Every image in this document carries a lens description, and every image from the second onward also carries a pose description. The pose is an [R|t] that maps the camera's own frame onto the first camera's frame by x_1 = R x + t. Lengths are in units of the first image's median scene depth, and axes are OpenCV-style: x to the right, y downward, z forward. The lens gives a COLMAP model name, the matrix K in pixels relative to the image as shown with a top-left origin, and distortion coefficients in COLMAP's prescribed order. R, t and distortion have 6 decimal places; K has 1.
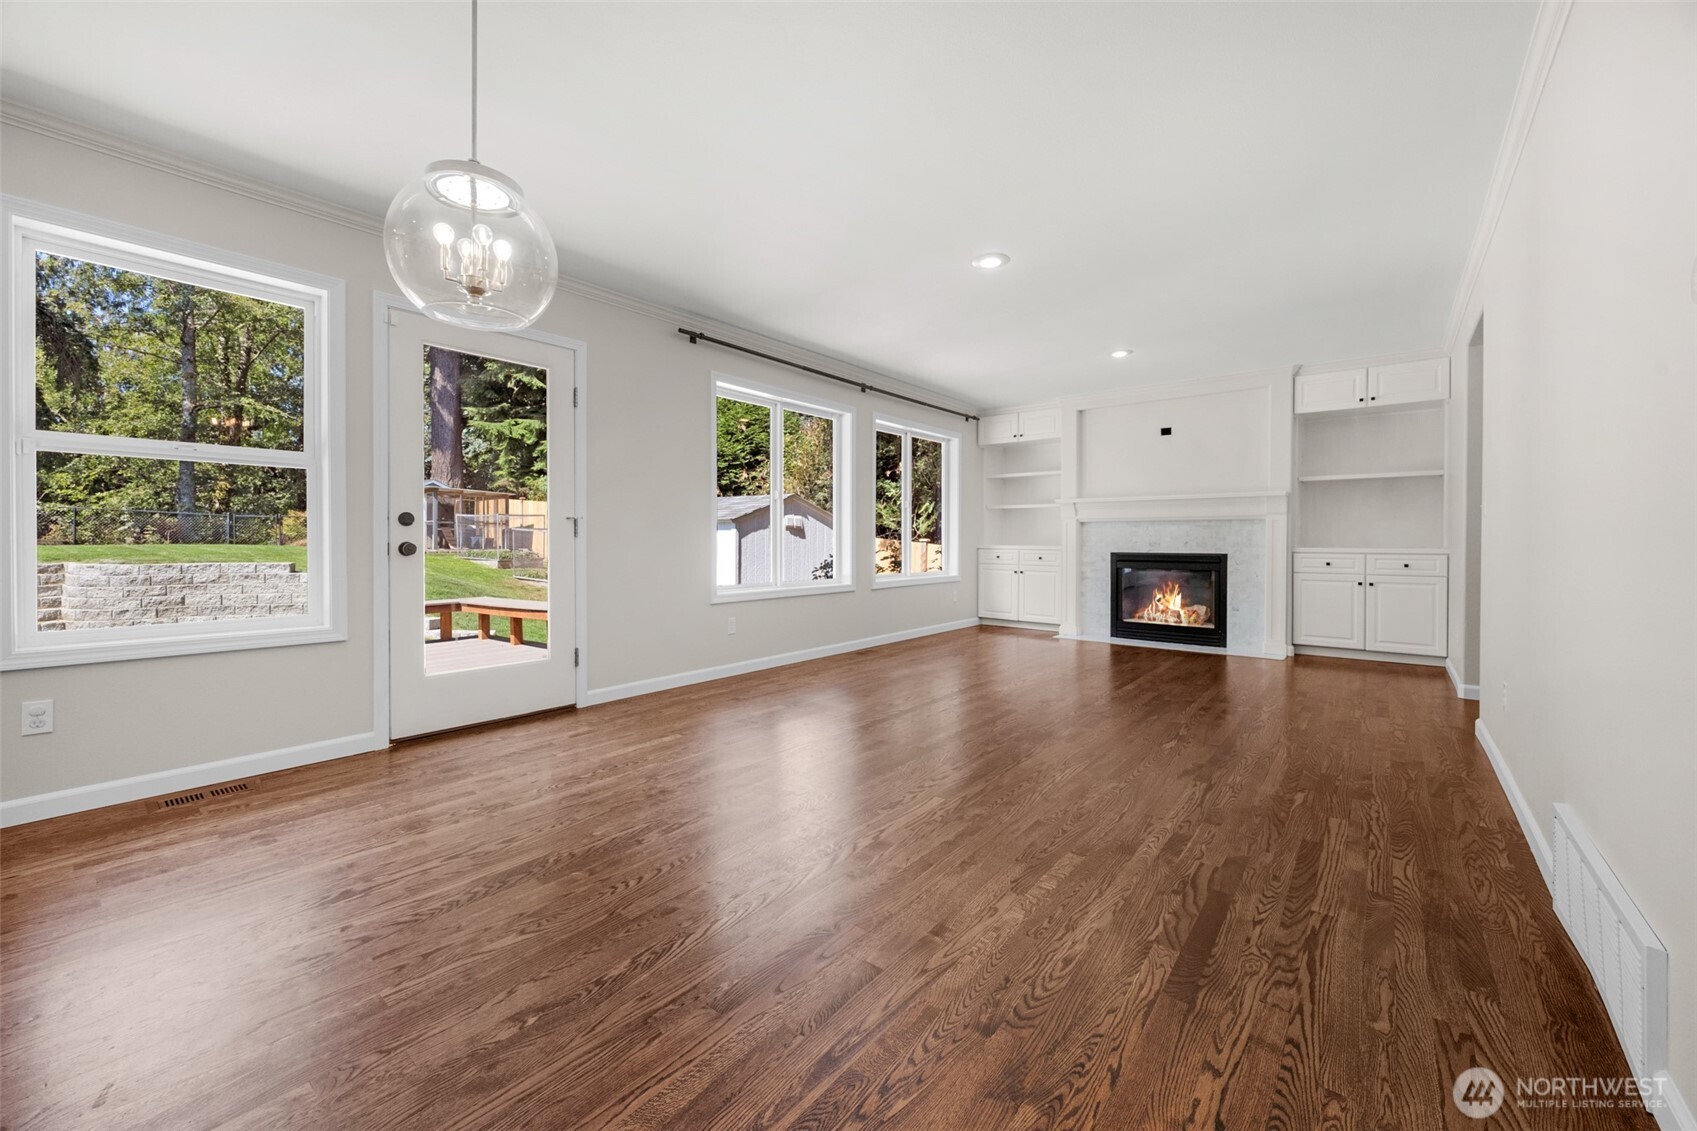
lens RADIAL K [[653.0, 0, 847.0], [0, 653.0, 553.0], [0, 0, 1]] dist [-0.008825, 0.001253]
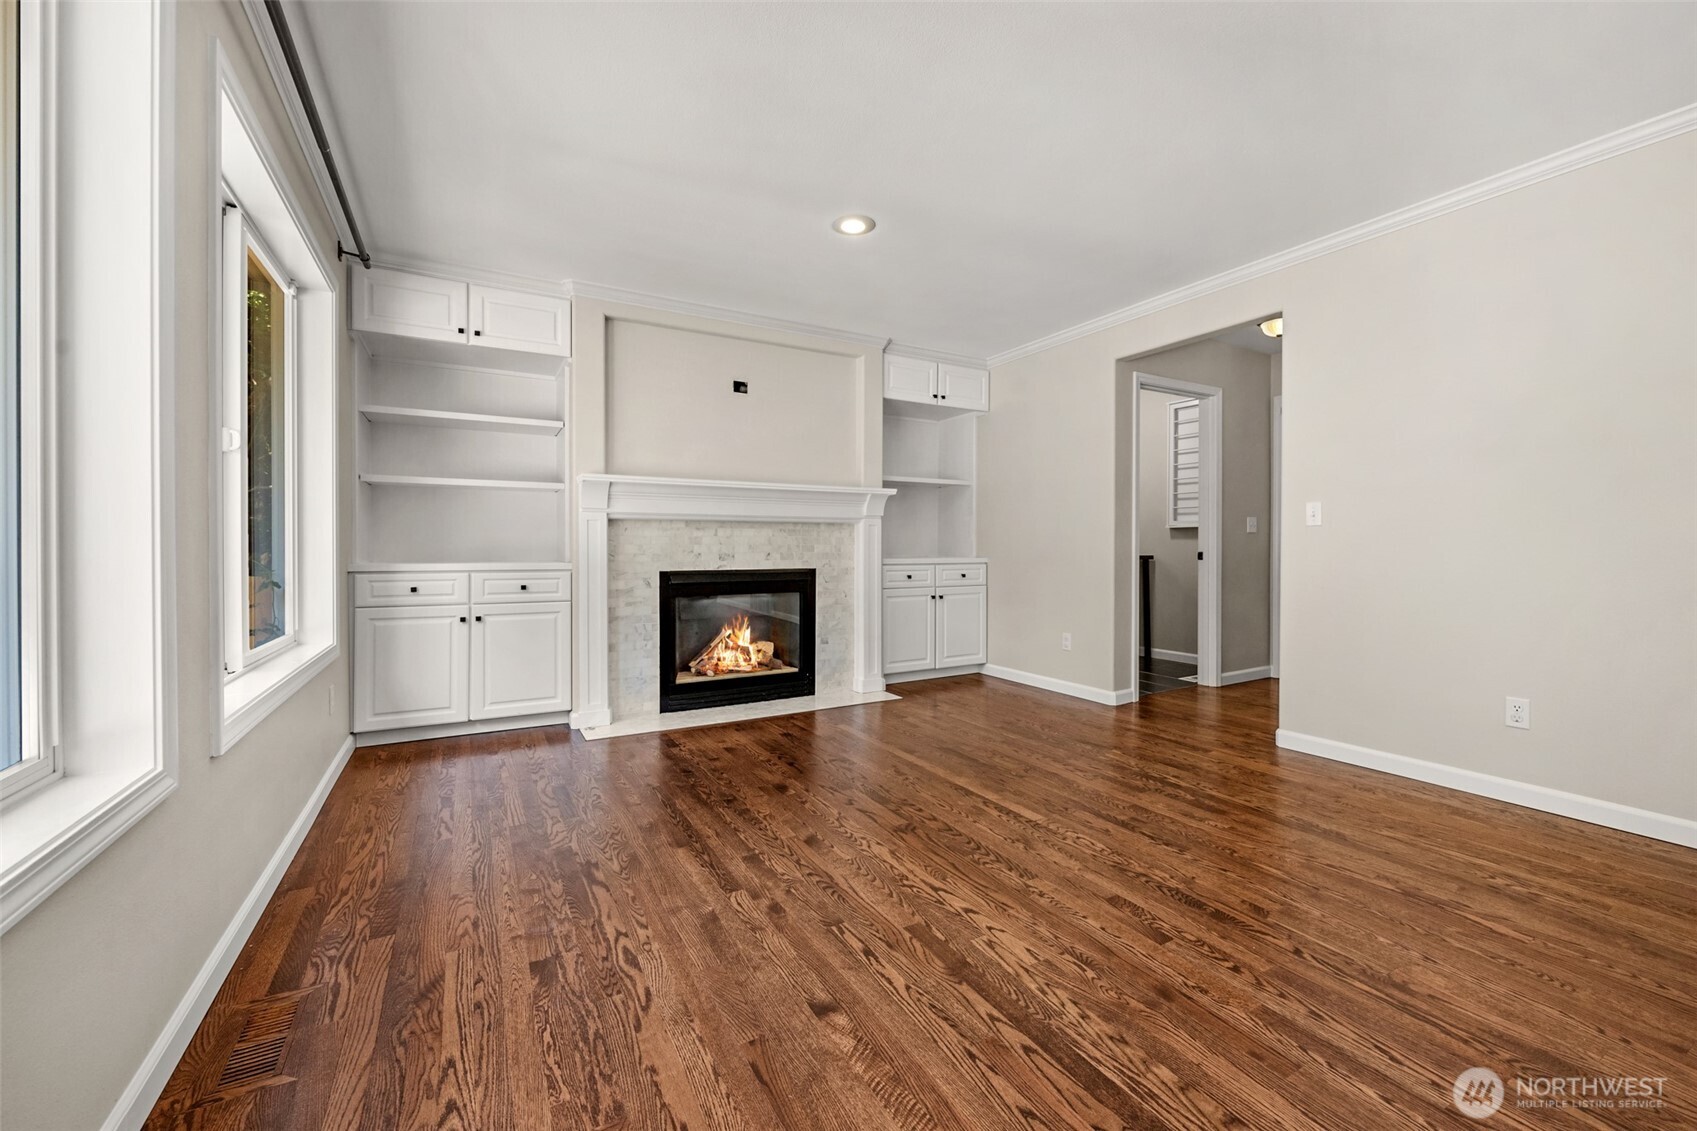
lens RADIAL K [[653.0, 0, 855.9], [0, 653.0, 552.8], [0, 0, 1]] dist [-0.008825, 0.001253]
pose [[0.346169, -0.008674, 0.938132, -0.094493], [0.020932, 0.999780, 0.001520, -0.016093], [-0.937938, 0.019110, 0.346275, 0.654318]]
